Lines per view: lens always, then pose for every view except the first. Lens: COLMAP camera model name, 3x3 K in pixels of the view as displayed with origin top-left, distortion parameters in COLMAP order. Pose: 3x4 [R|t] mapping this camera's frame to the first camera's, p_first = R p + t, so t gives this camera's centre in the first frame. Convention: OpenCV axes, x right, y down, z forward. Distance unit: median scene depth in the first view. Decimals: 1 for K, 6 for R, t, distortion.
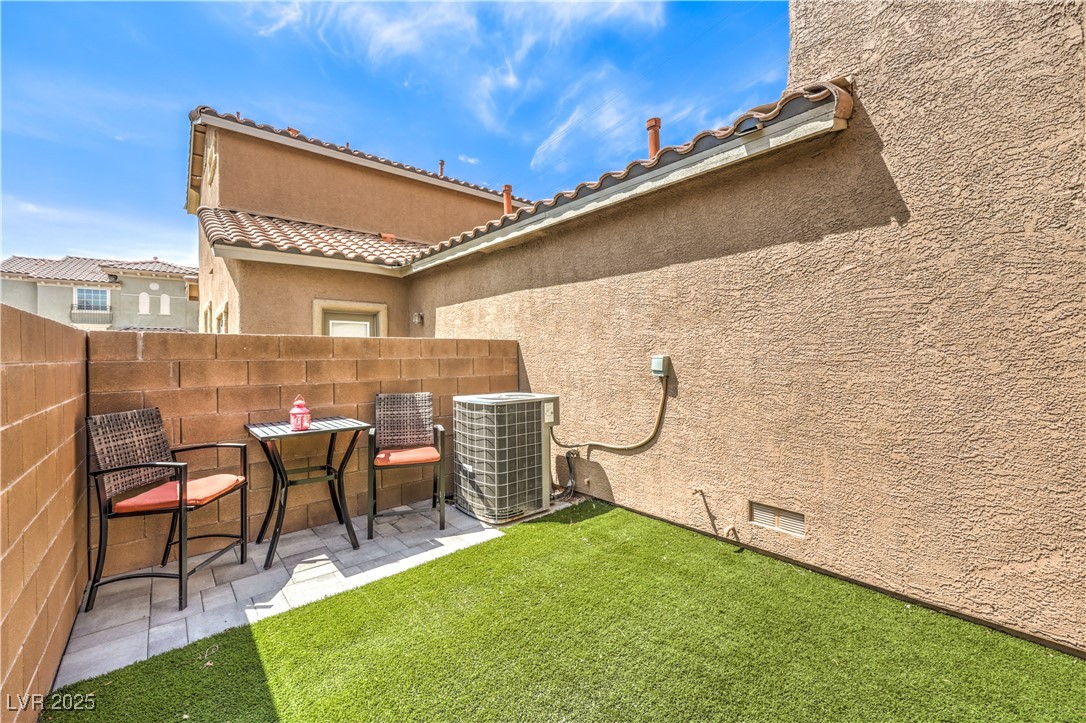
lens RADIAL K [[444.2, 0, 551.9], [0, 444.2, 355.0], [0, 0, 1]] dist [-0.002948, 0.000291]
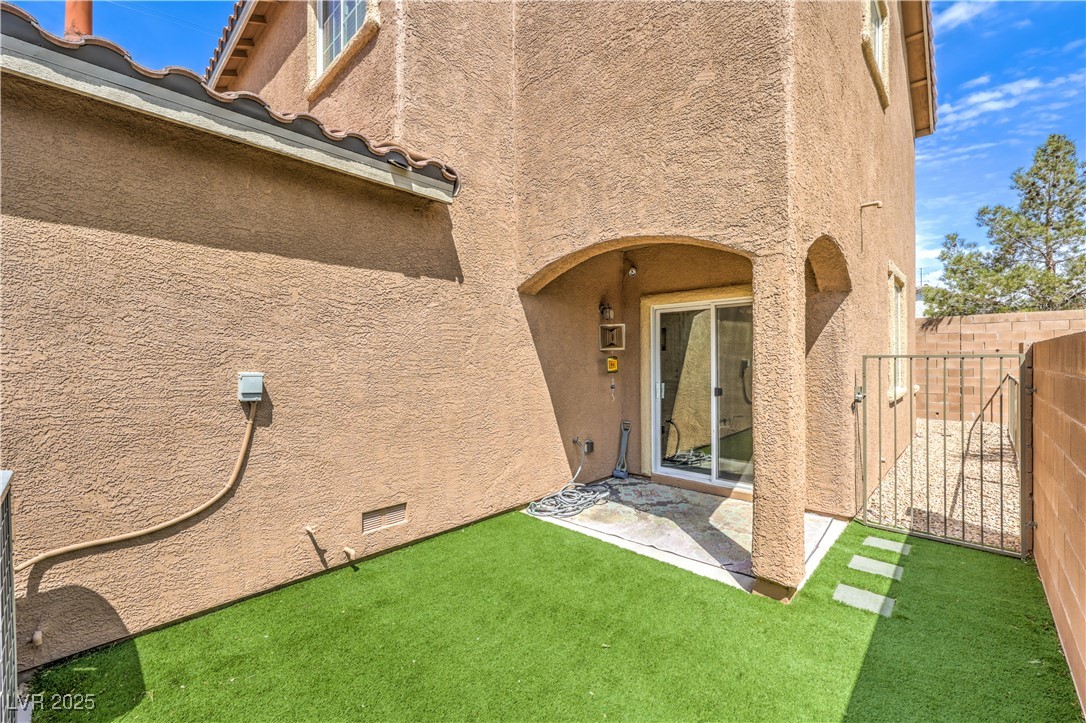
lens RADIAL K [[444.2, 0, 545.8], [0, 444.2, 358.6], [0, 0, 1]] dist [-0.002948, 0.000291]
pose [[-0.097455, 0.008802, 0.995201, -0.608353], [0.000267, 0.999961, -0.008818, -0.017203], [-0.995240, -0.000594, -0.097454, 0.675662]]
